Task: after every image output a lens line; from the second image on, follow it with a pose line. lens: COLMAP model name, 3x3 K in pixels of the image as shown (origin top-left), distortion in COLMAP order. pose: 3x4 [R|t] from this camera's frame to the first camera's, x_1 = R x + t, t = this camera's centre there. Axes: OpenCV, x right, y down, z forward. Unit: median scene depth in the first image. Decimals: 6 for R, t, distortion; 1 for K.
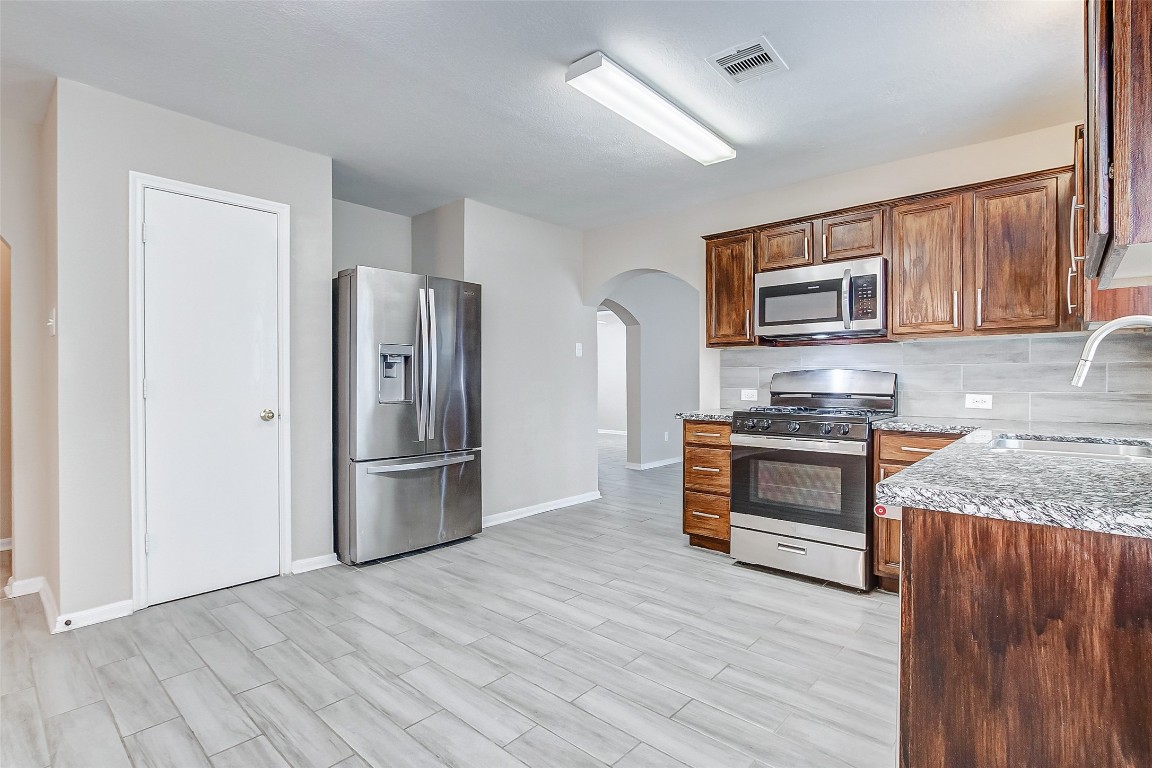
lens RADIAL K [[556.8, 0, 567.6], [0, 556.8, 384.7], [0, 0, 1]] dist [-0.012622, 0.001266]
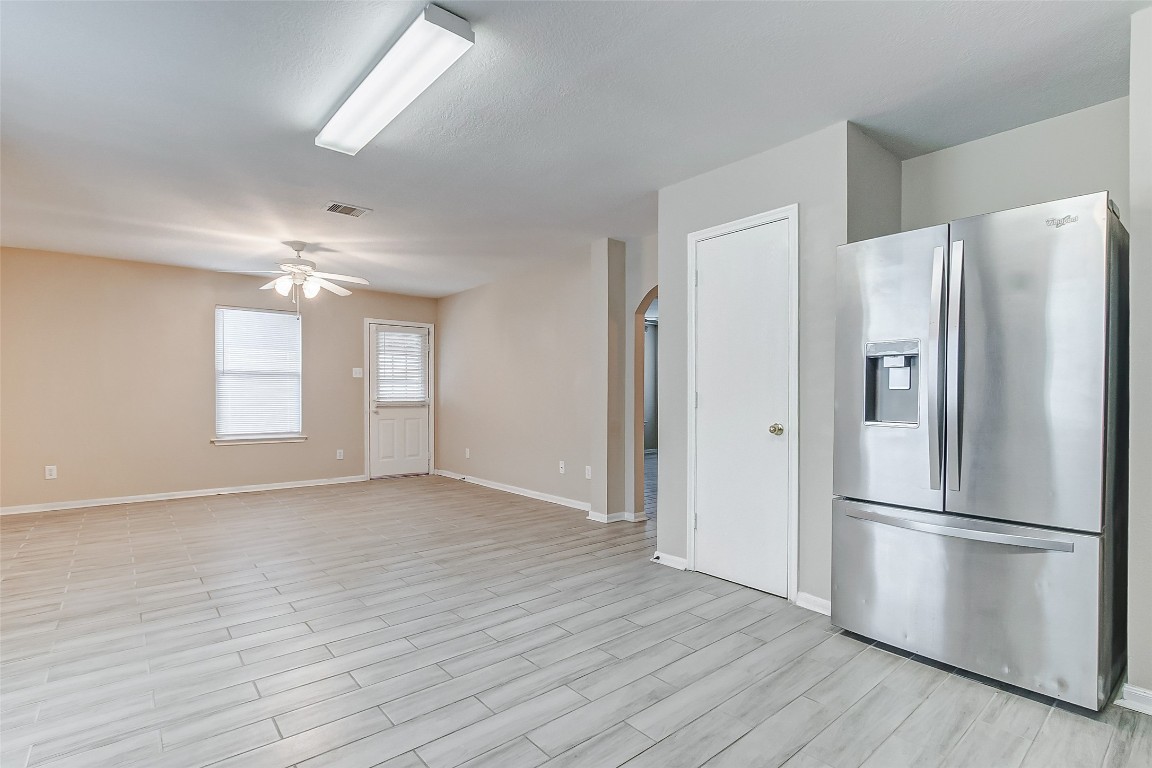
lens RADIAL K [[556.8, 0, 567.6], [0, 556.8, 384.7], [0, 0, 1]] dist [-0.012622, 0.001266]
pose [[-0.133616, -0.005760, -0.991017, 0.482812], [-0.005995, 0.999970, -0.005003, -0.014443], [0.991015, 0.005273, -0.133646, 0.780521]]
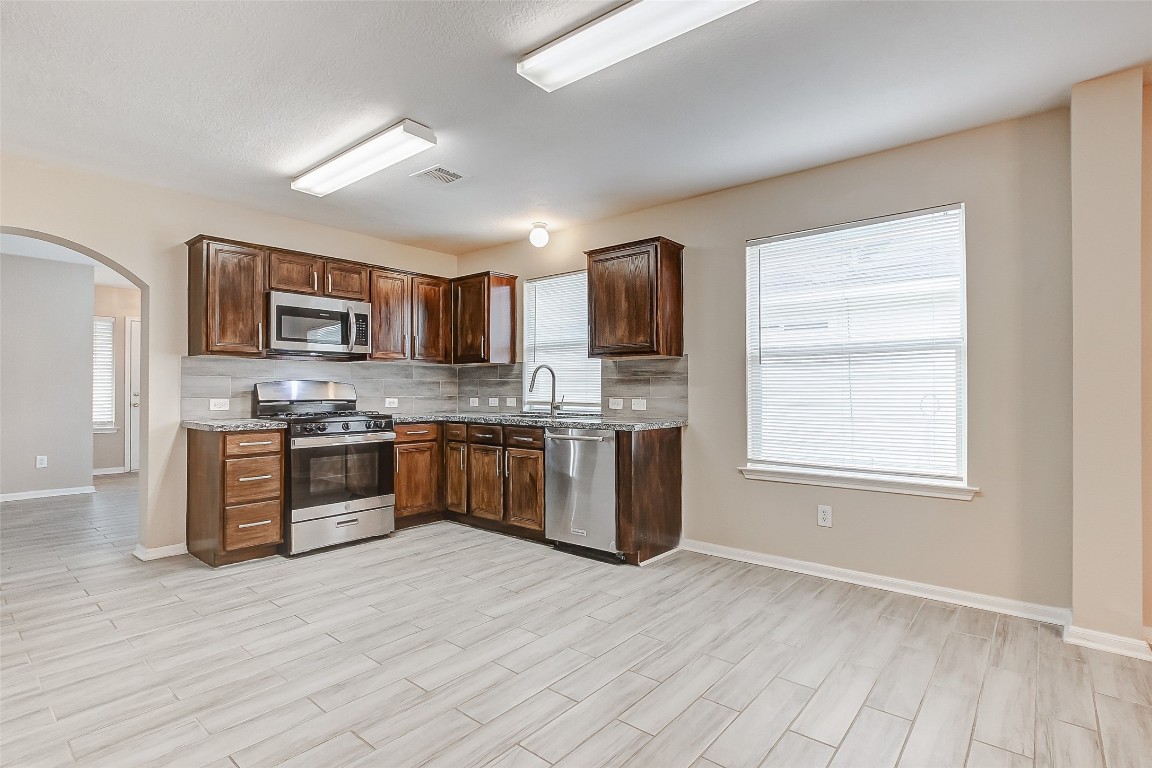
lens RADIAL K [[574.6, 0, 569.3], [0, 574.6, 387.4], [0, 0, 1]] dist [-0.012954, 0.001215]
pose [[-0.042701, 0.003863, 0.999080, -0.911638], [0.007876, 0.999963, -0.003530, -0.004333], [-0.999057, 0.007718, -0.042730, 0.541861]]
